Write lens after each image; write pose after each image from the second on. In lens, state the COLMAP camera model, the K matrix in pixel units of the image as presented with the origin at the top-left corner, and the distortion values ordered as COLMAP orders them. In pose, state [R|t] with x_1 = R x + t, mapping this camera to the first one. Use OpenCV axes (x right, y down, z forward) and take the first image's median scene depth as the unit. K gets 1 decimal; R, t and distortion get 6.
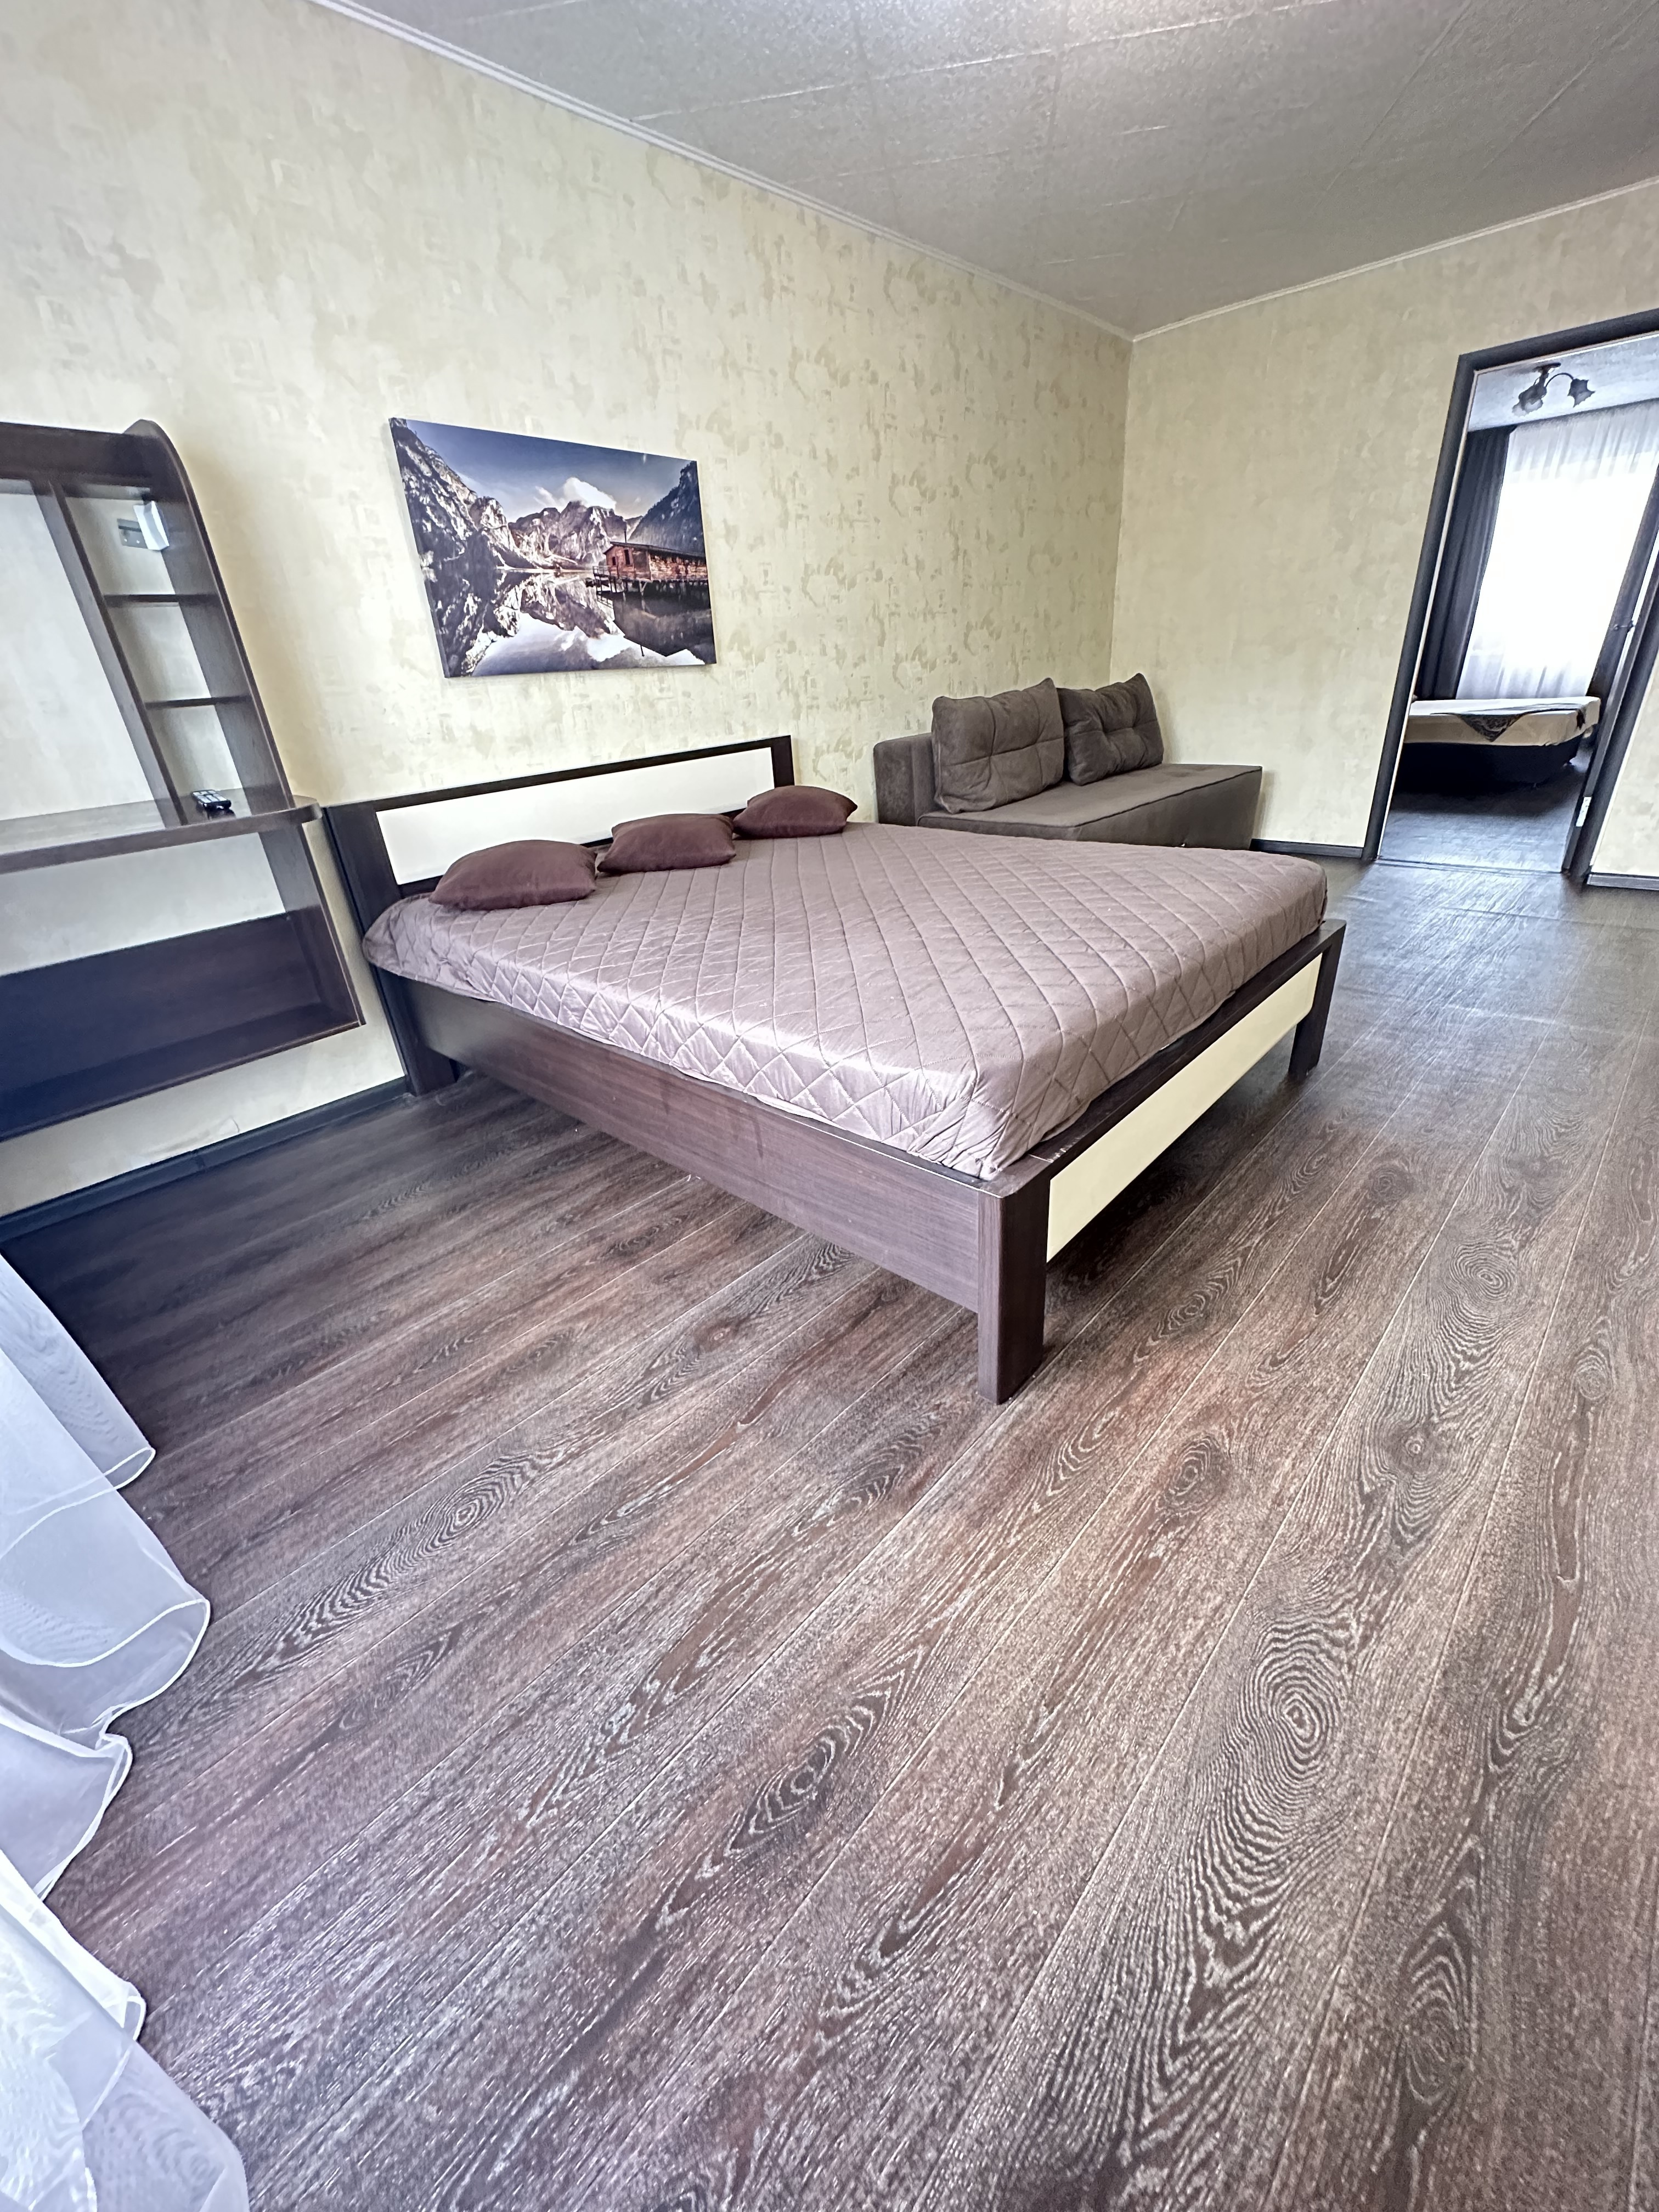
lens RADIAL K [[881.9, 0, 829.1], [0, 881.9, 1100.7], [0, 0, 1]] dist [0.000016, 0.000363]
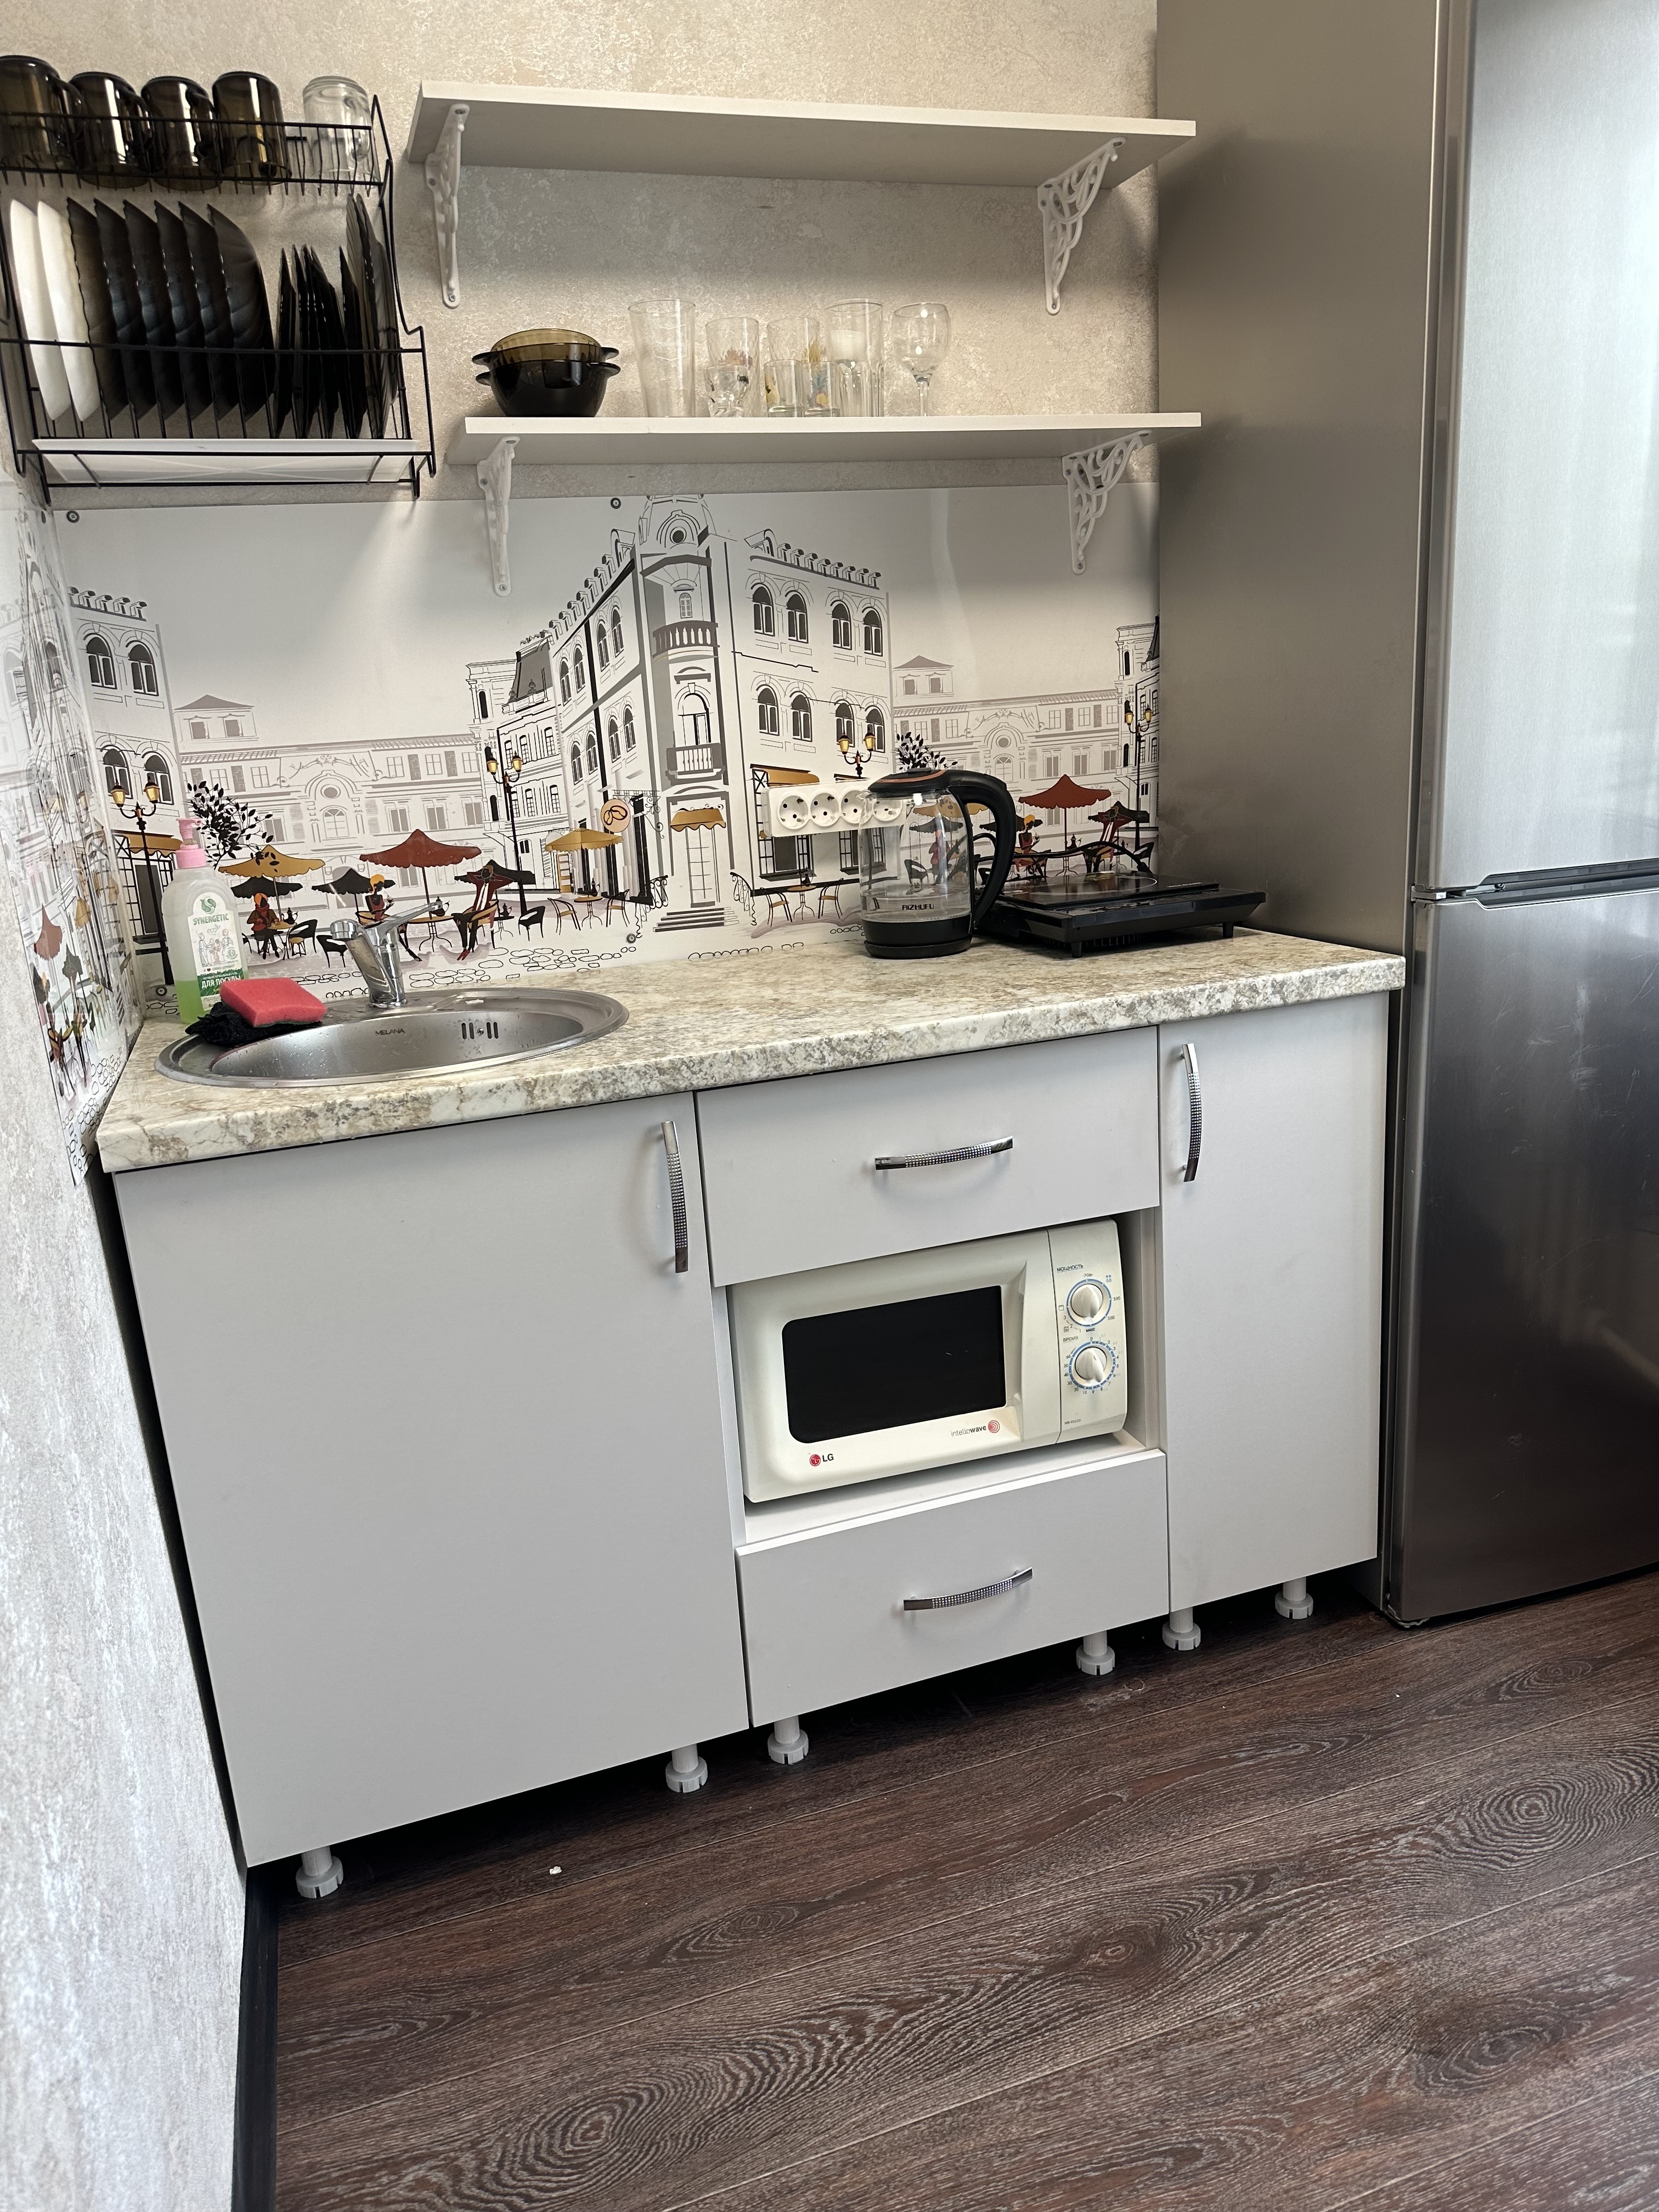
lens RADIAL K [[1546.5, 0, 840.7], [0, 1546.5, 1116.0], [0, 0, 1]] dist [0.120906, -0.183774]
pose [[-0.879044, 0.007953, 0.476674, -0.241972], [0.319428, 0.752060, 0.576516, -0.521009], [-0.353903, 0.659046, -0.663635, 0.949383]]
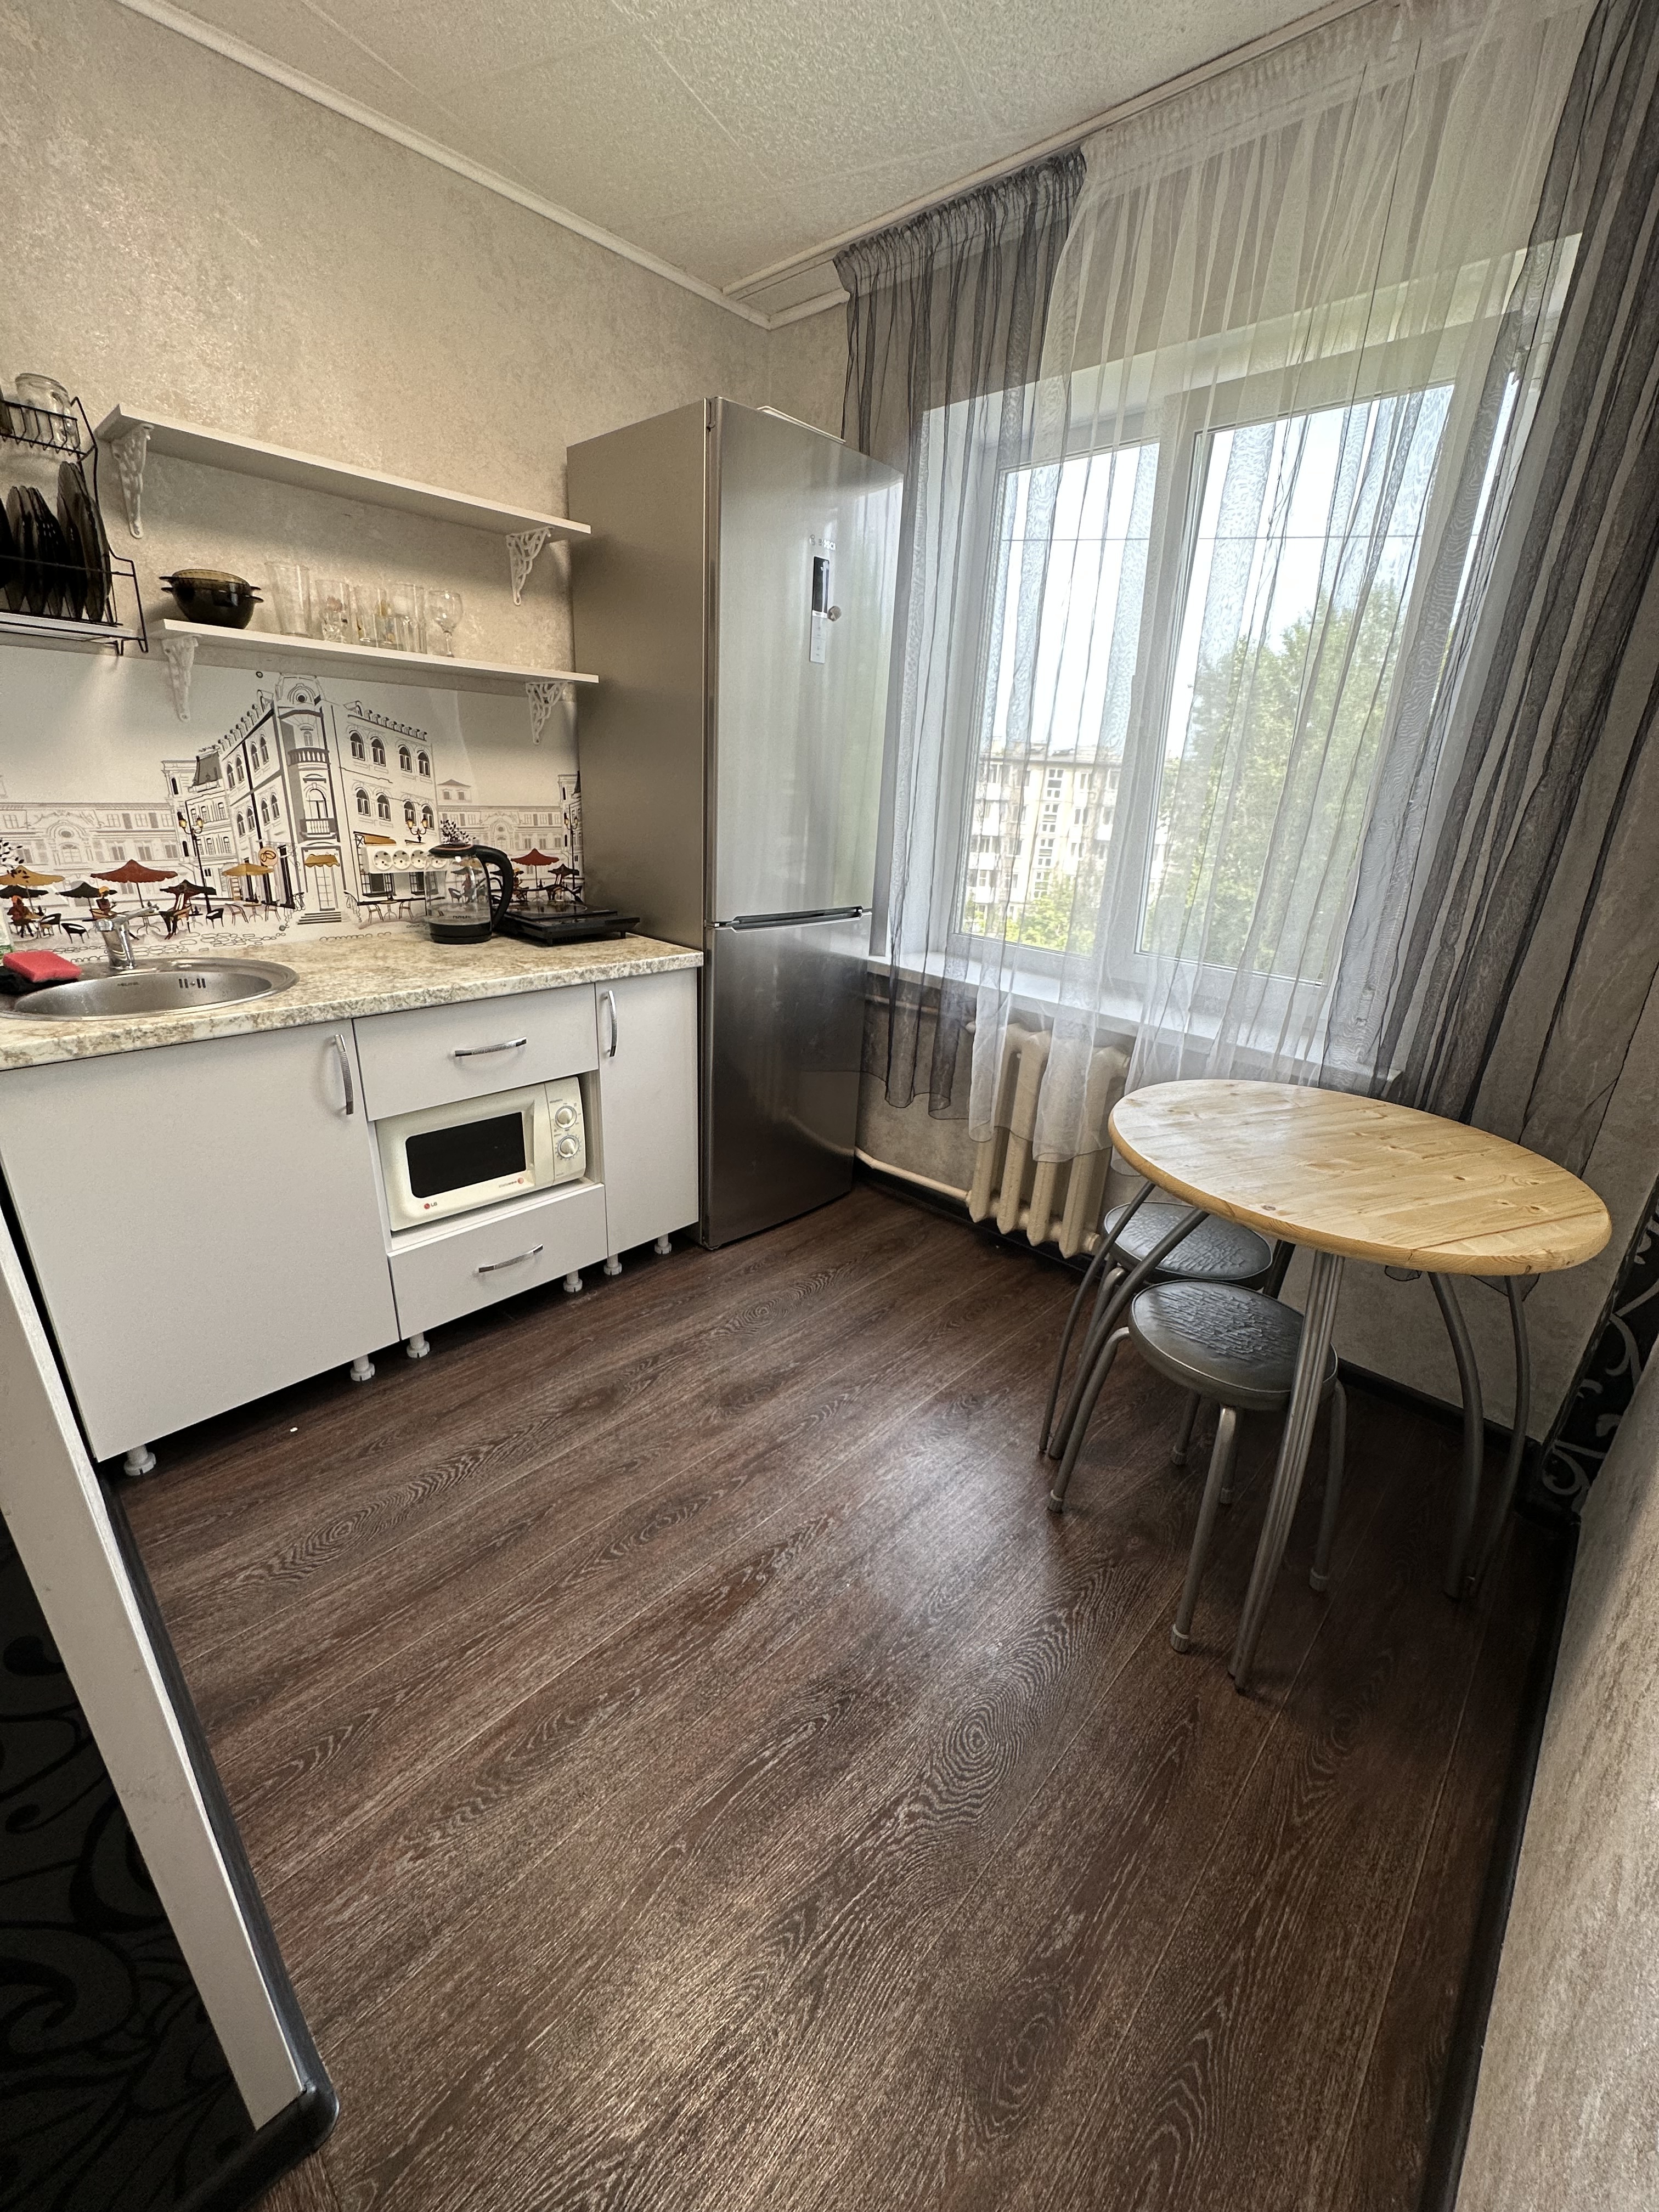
lens RADIAL K [[881.9, 0, 829.1], [0, 881.9, 1100.7], [0, 0, 1]] dist [0.000016, 0.000363]
pose [[-0.999672, 0.022755, 0.011719, -0.280395], [0.024115, 0.683835, 0.729238, -0.720142], [0.008580, 0.729282, -0.684160, 1.155081]]
